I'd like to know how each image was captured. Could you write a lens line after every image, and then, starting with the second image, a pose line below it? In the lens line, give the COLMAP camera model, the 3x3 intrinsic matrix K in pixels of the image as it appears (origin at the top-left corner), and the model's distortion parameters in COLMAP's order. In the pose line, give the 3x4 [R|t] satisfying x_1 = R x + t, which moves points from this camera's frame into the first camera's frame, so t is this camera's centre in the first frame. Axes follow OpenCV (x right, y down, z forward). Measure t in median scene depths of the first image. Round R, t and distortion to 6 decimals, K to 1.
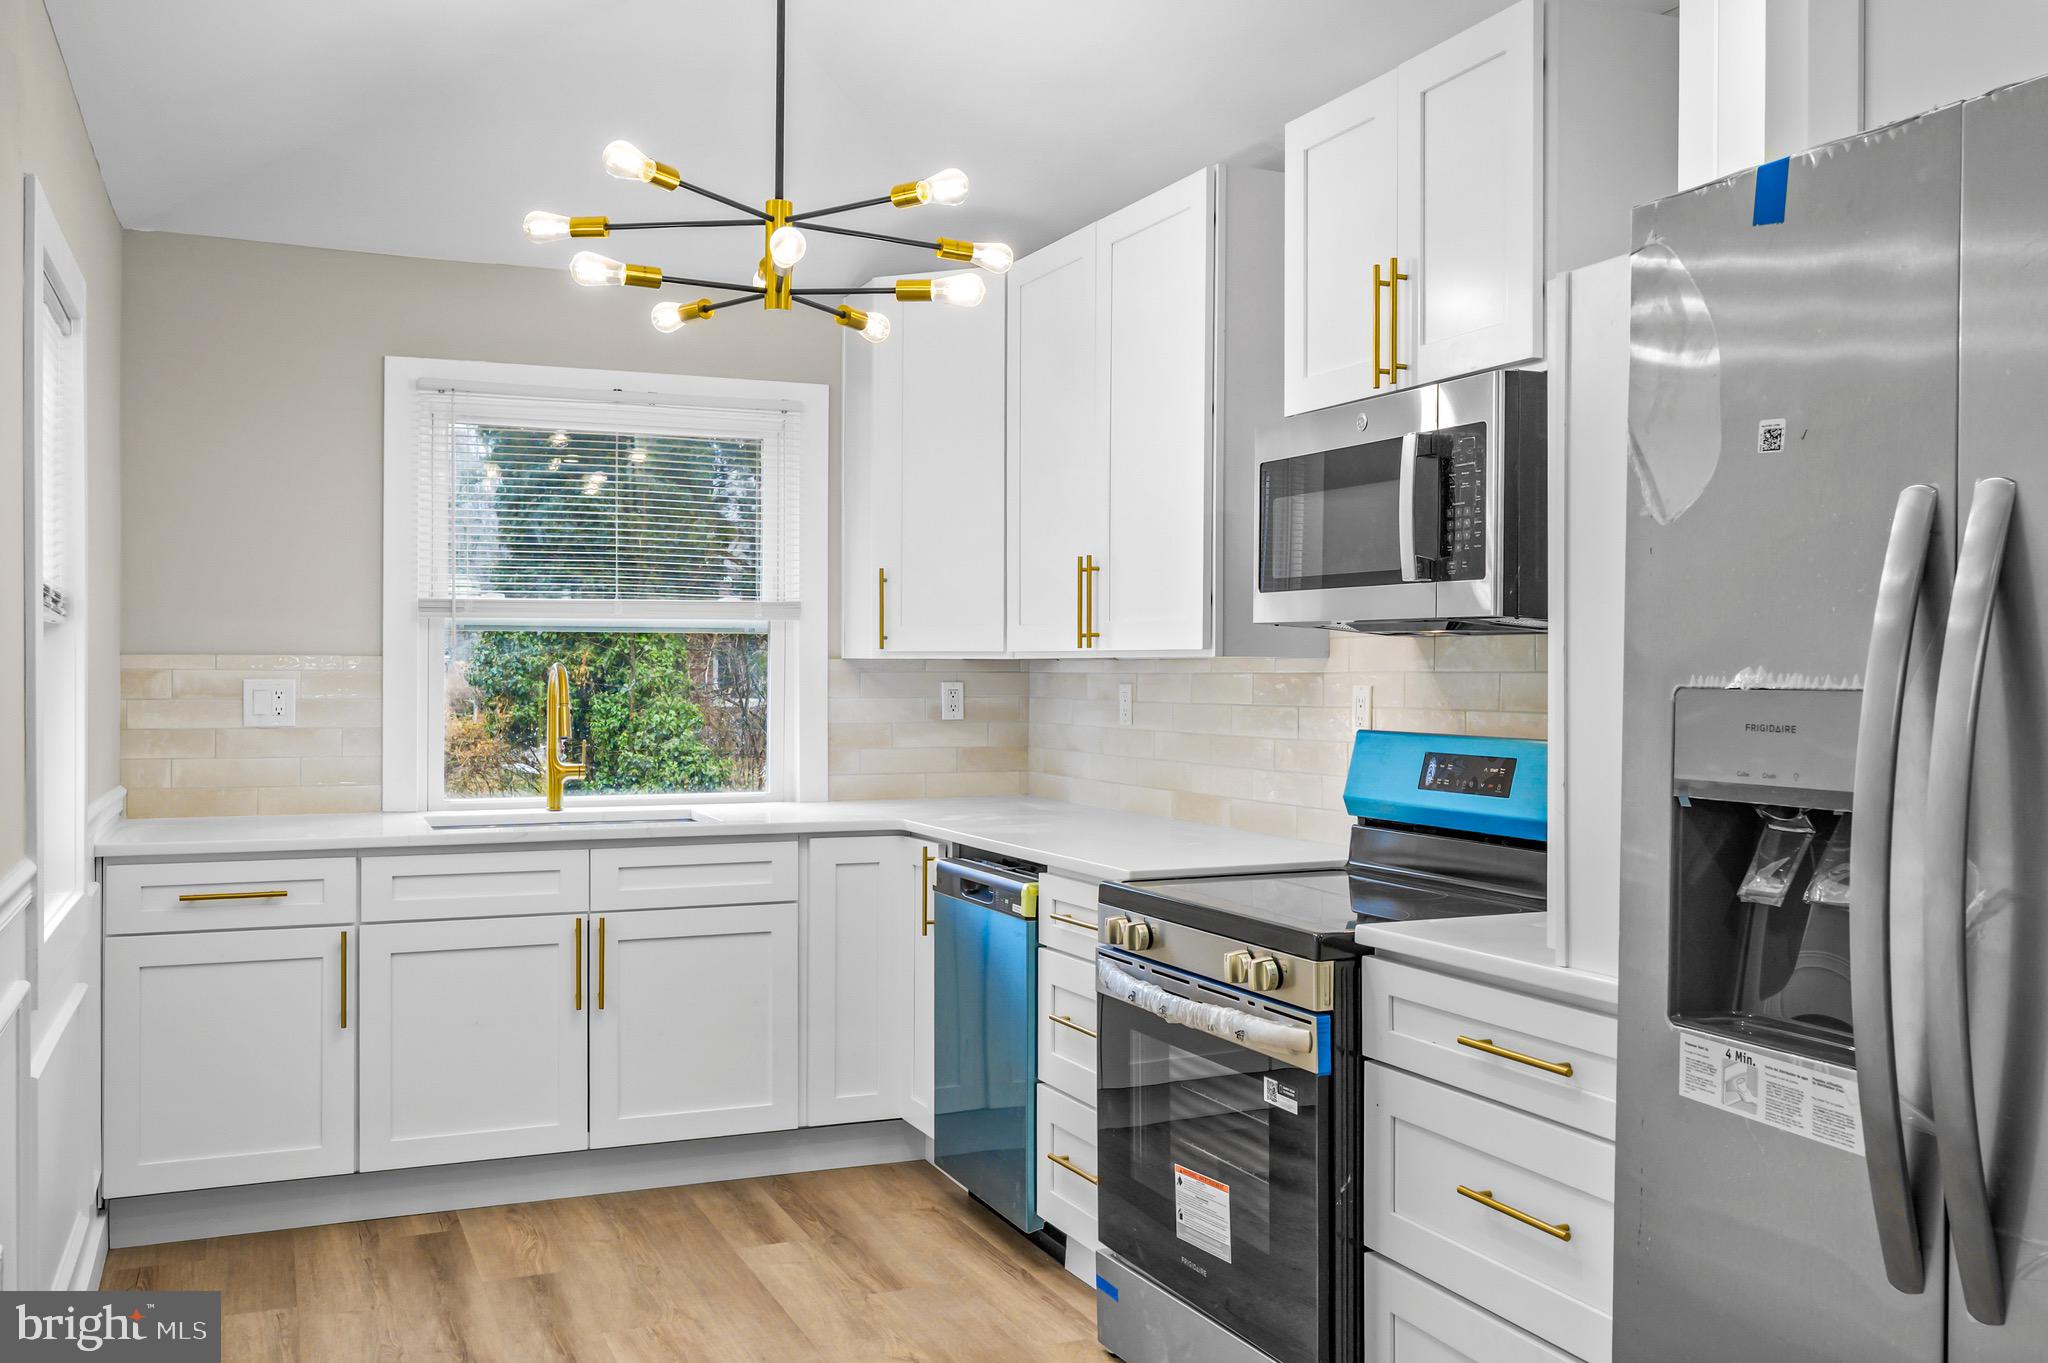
lens RADIAL K [[1759.7, 0, 1068.2], [0, 1759.7, 678.9], [0, 0, 1]] dist [-0.011222, 0.010204]
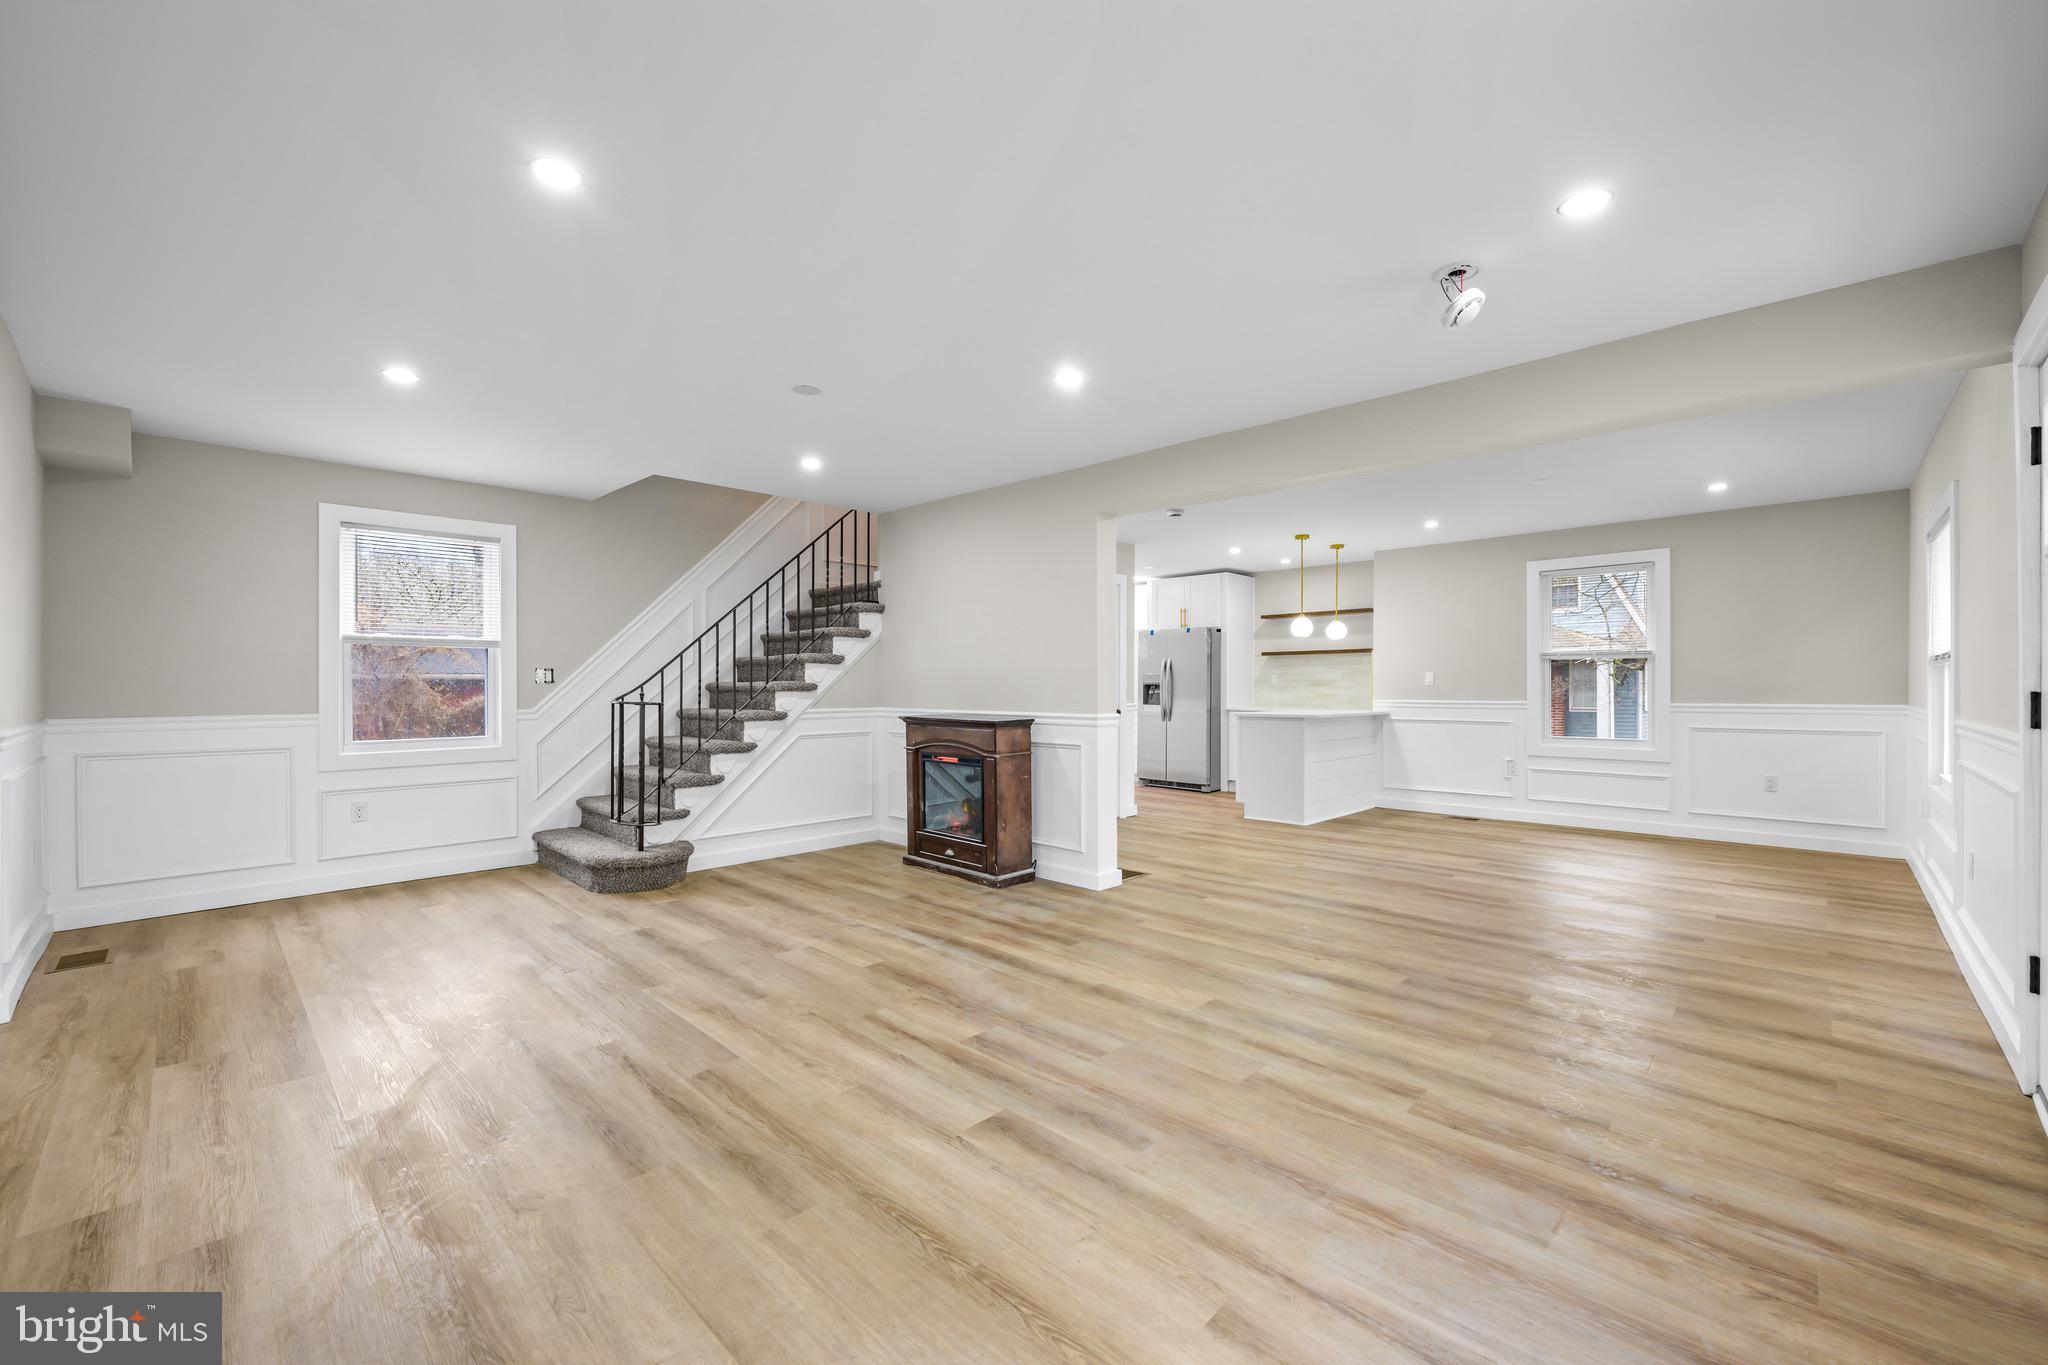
lens RADIAL K [[816.1, 0, 1025.9], [0, 816.1, 698.0], [0, 0, 1]] dist [-0.007475, 0.001021]
pose [[0.939026, -0.009736, 0.343707, -1.108467], [0.005726, 0.999903, 0.012679, 0.042418], [-0.343797, -0.009938, 0.938991, -1.872509]]
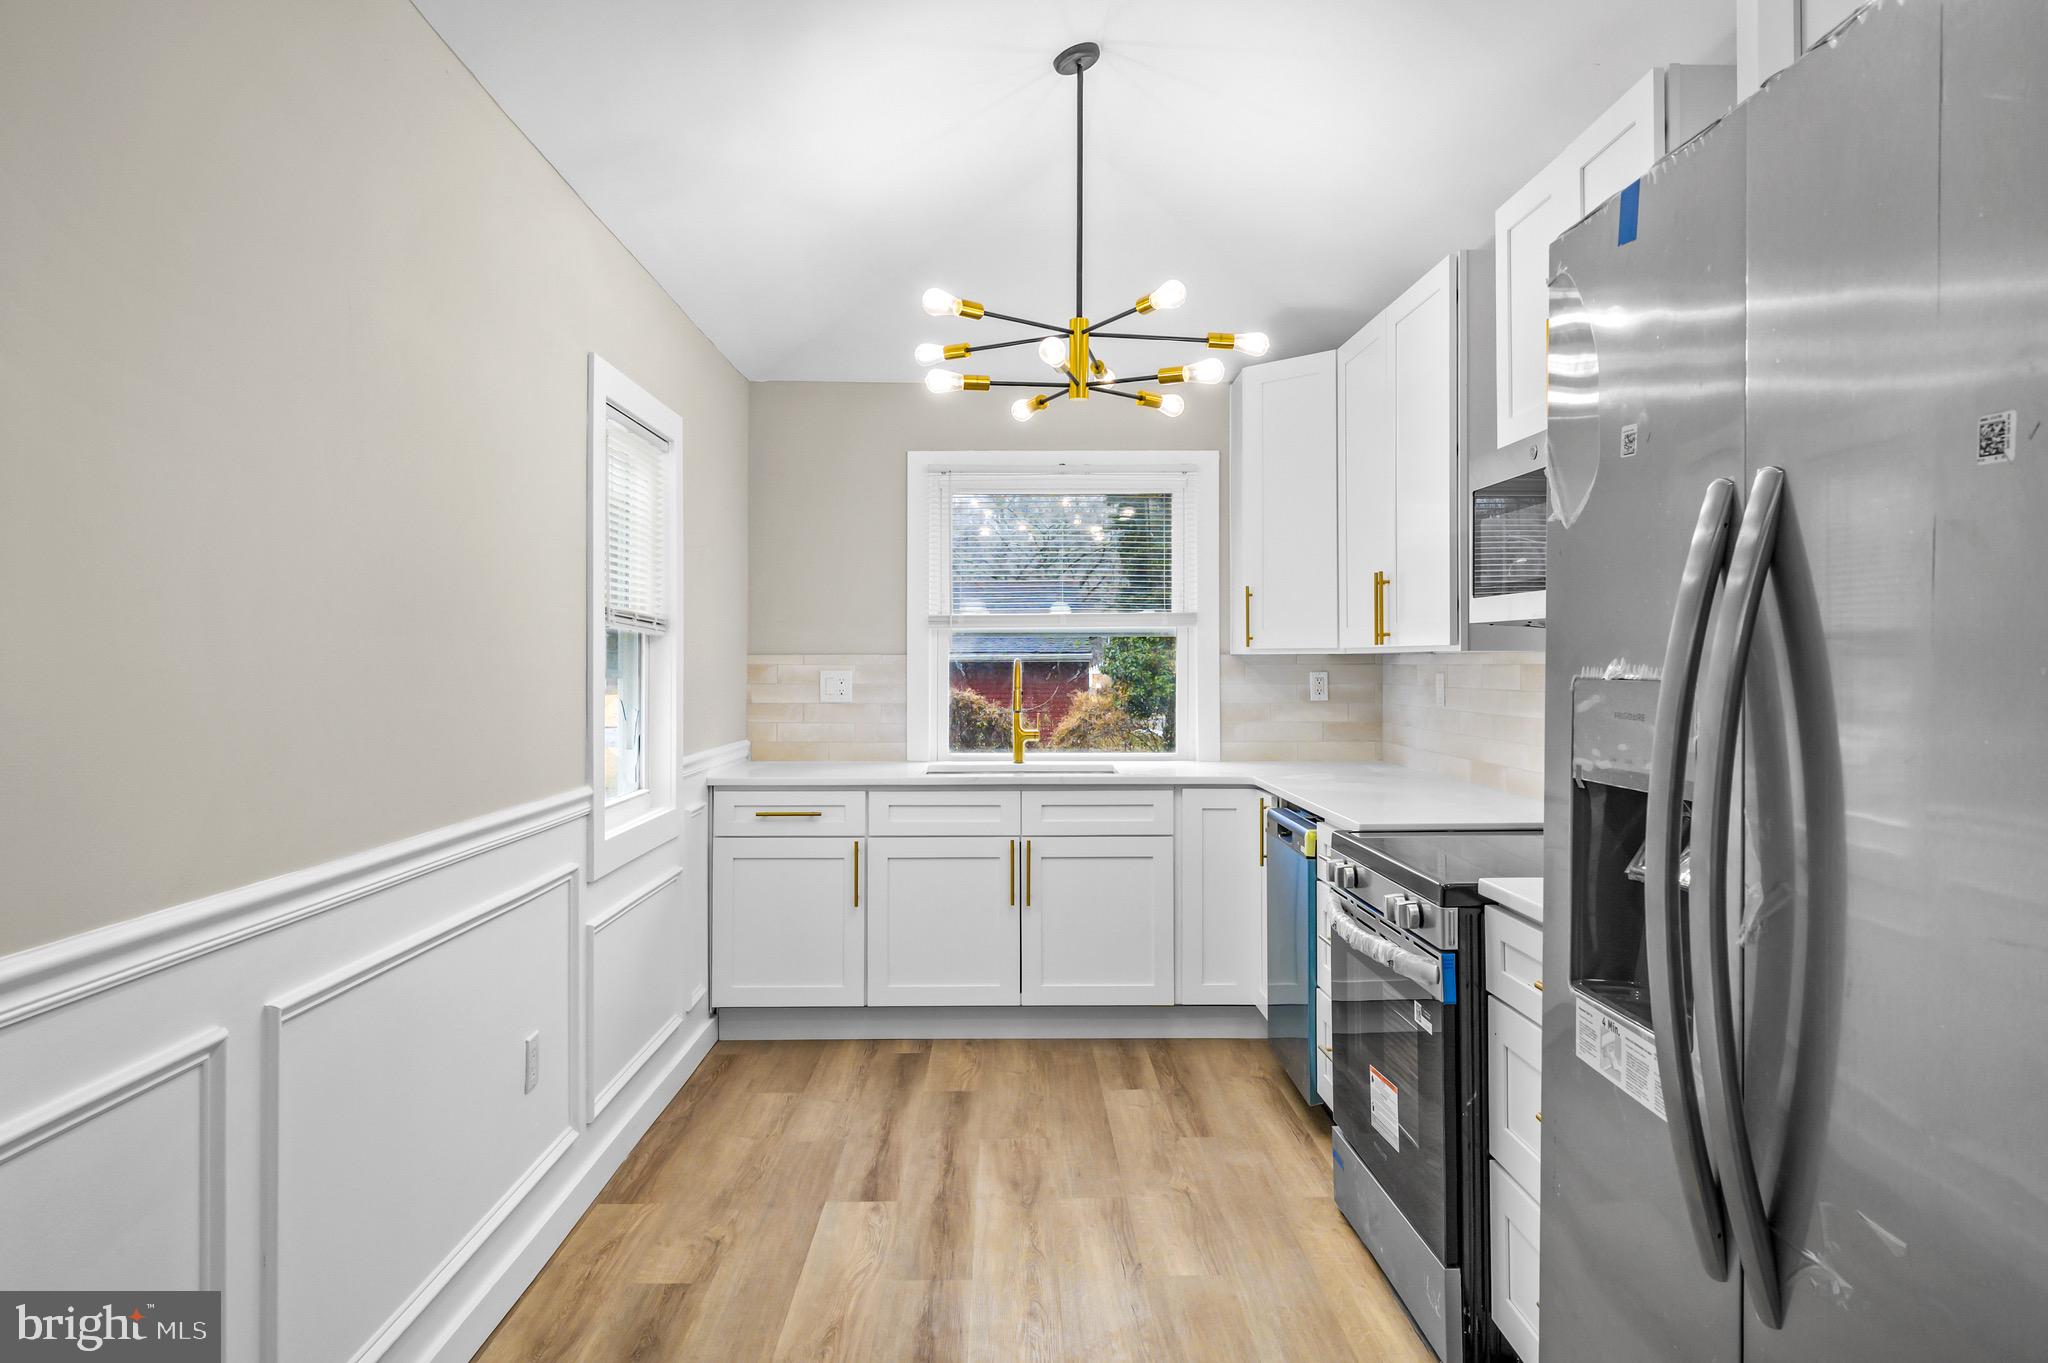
lens RADIAL K [[1283.3, 0, 1051.9], [0, 1283.3, 645.8], [0, 0, 1]] dist [-0.004465, -0.002589]
pose [[0.922984, -0.009213, -0.384727, 0.180930], [0.002288, 0.999827, -0.018454, -0.000469], [0.384831, 0.016153, 0.922846, 0.074042]]
